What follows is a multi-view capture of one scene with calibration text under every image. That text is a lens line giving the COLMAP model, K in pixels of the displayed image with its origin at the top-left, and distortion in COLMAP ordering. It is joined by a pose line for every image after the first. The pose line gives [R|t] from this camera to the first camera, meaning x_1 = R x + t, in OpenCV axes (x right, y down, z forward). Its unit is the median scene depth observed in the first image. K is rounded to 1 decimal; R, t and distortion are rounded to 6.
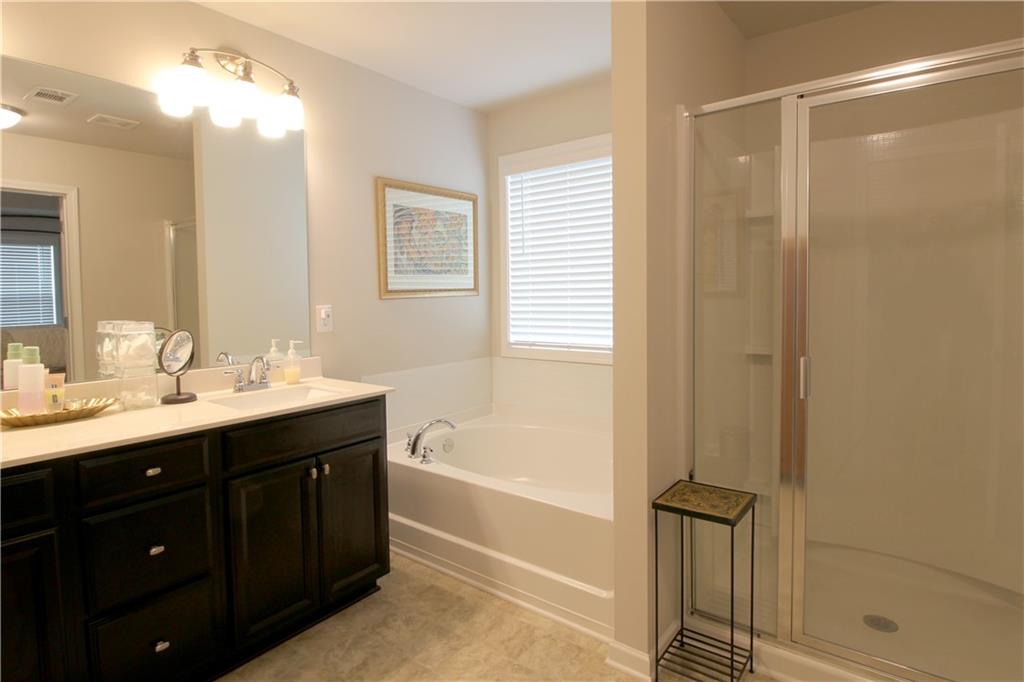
lens RADIAL K [[534.0, 0, 511.3], [0, 534.0, 319.8], [0, 0, 1]] dist [-0.000816, -0.021525]
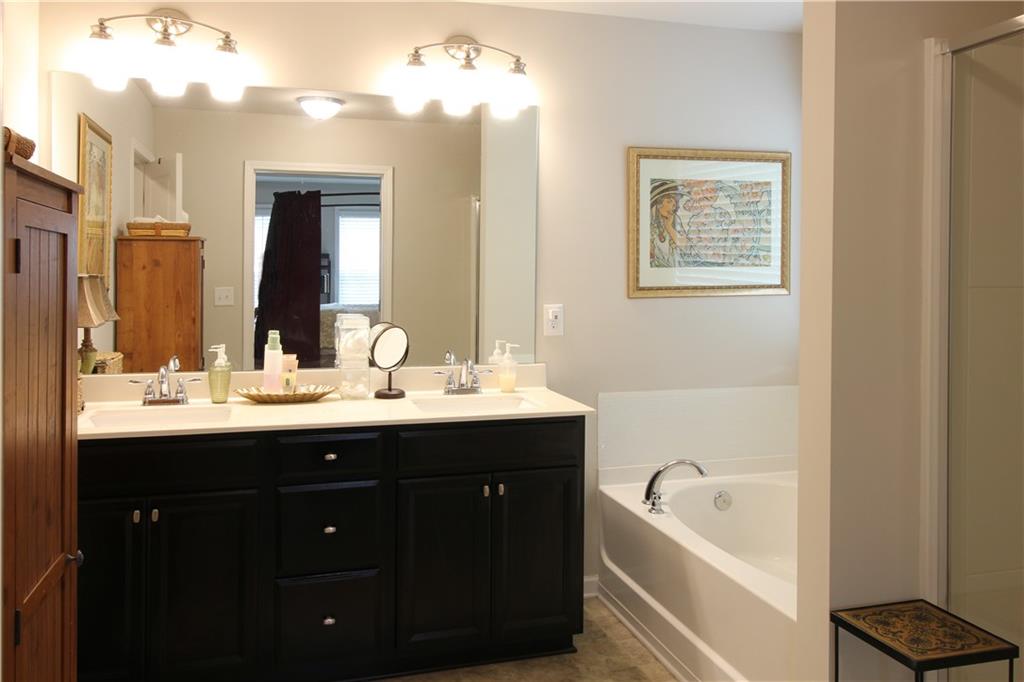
lens RADIAL K [[806.1, 0, 511.9], [0, 806.1, 273.4], [0, 0, 1]] dist [0.007089, -0.038234]
pose [[0.804928, 0.020168, -0.593029, 0.408758], [-0.044806, 0.998635, -0.026854, -0.044166], [0.591678, 0.048187, 0.804733, -0.096876]]
